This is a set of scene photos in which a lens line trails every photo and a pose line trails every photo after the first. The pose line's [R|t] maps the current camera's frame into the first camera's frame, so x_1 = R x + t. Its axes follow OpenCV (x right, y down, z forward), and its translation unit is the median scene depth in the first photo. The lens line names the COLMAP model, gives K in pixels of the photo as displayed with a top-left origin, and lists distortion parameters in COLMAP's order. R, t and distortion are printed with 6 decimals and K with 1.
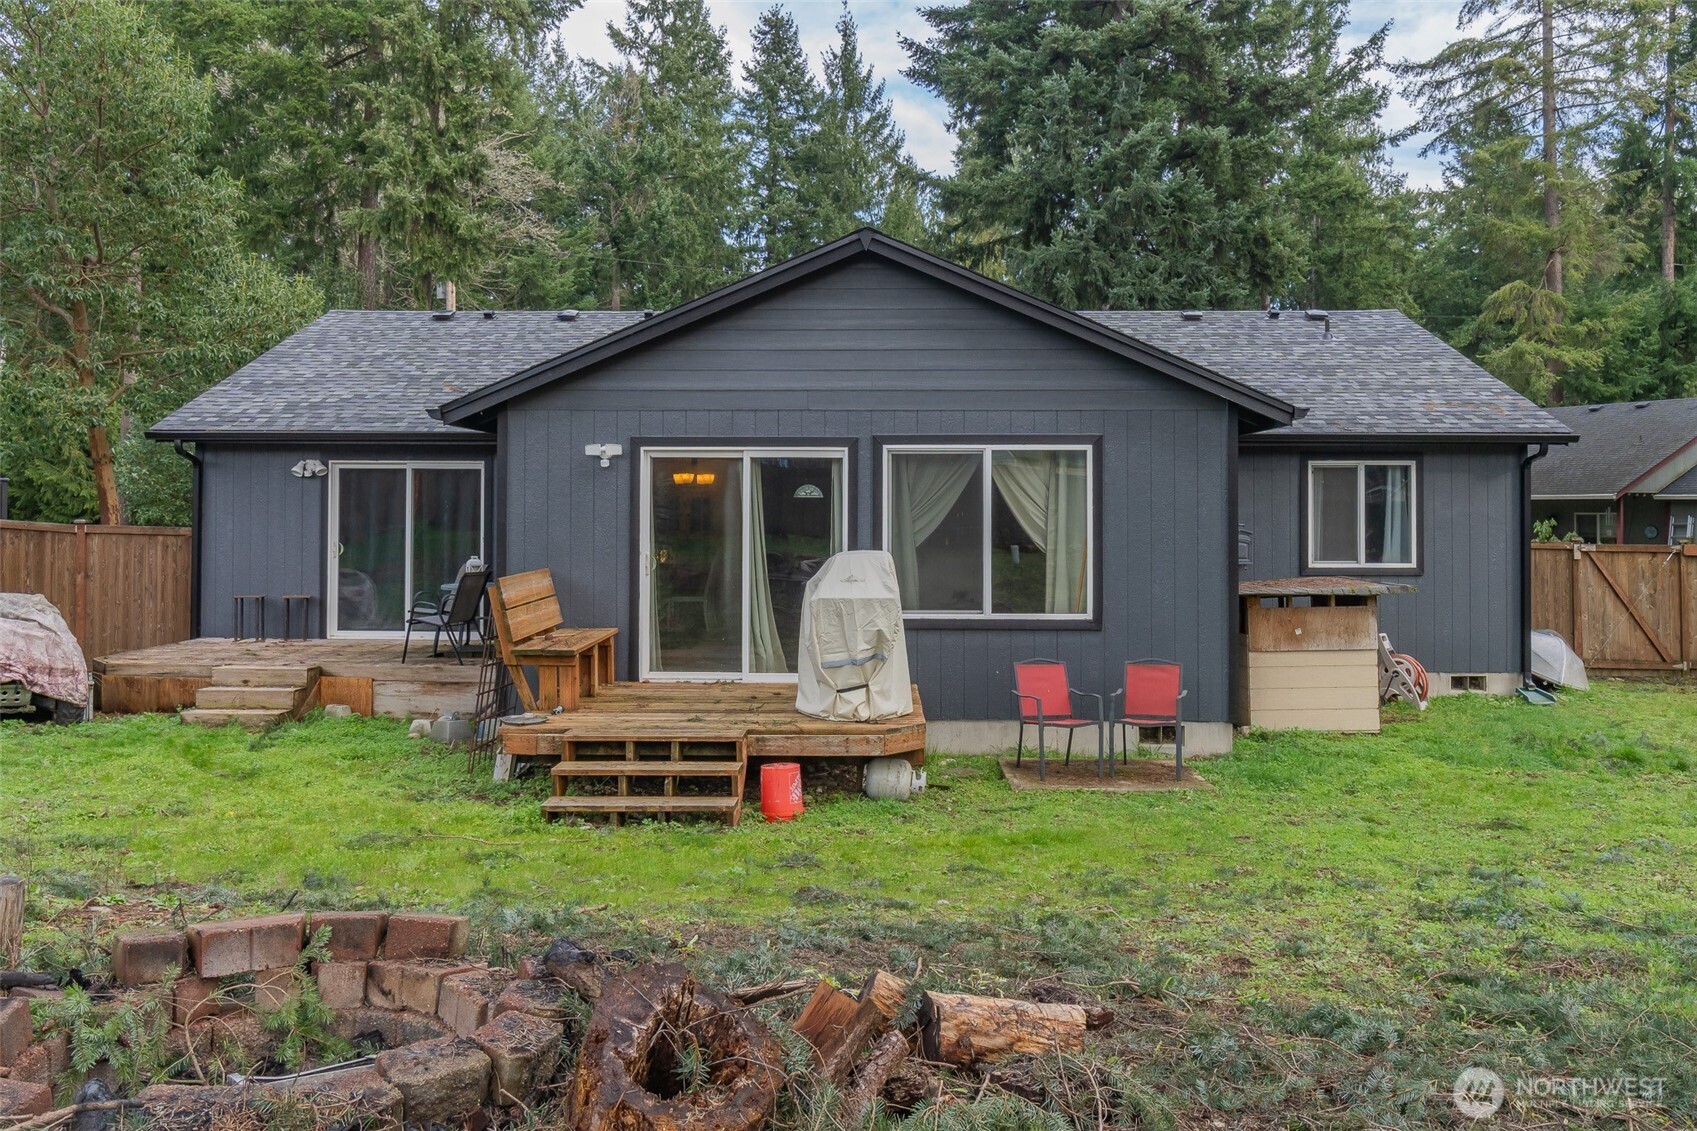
lens RADIAL K [[1382.0, 0, 818.6], [0, 1382.0, 567.5], [0, 0, 1]] dist [-0.000838, 0.000070]
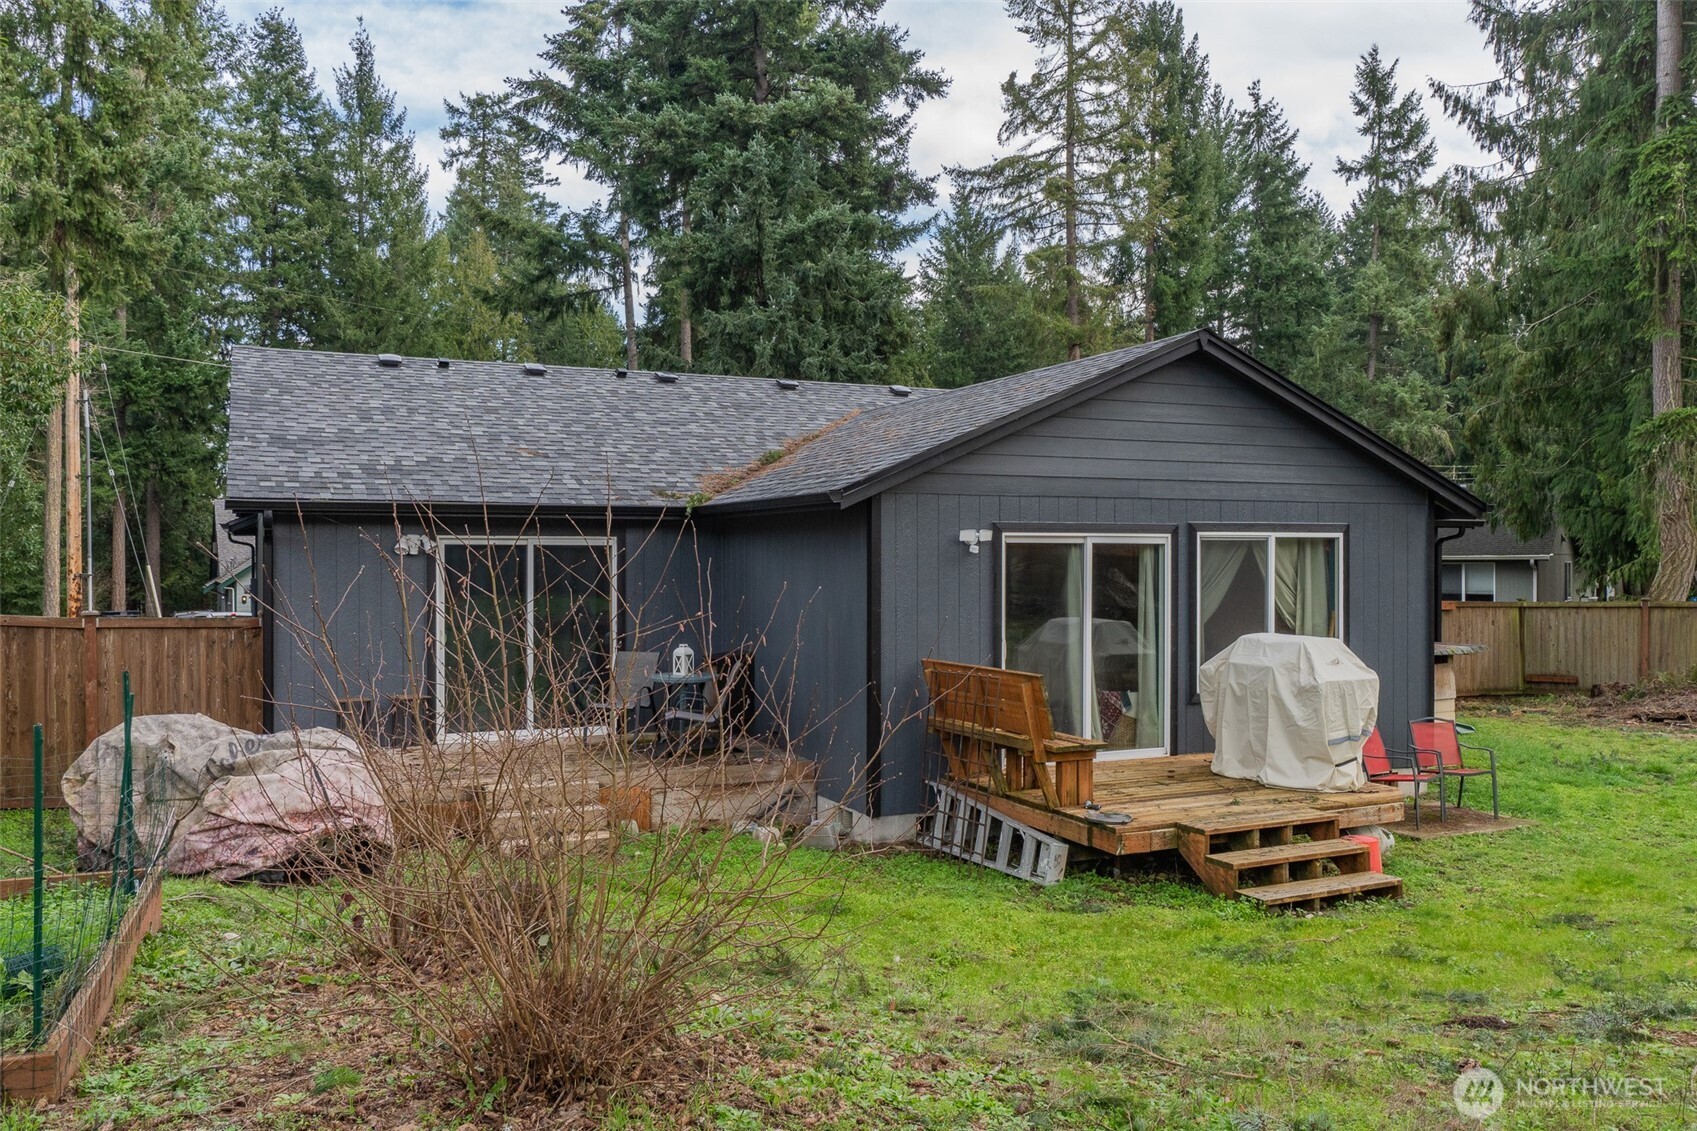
lens RADIAL K [[1360.4, 0, 849.1], [0, 1360.4, 638.0], [0, 0, 1]] dist [0.002284, -0.005831]
pose [[0.890465, -0.030739, 0.454012, -0.250559], [0.022730, 0.999475, 0.023089, -0.013711], [-0.454483, -0.010240, 0.890697, 0.068019]]
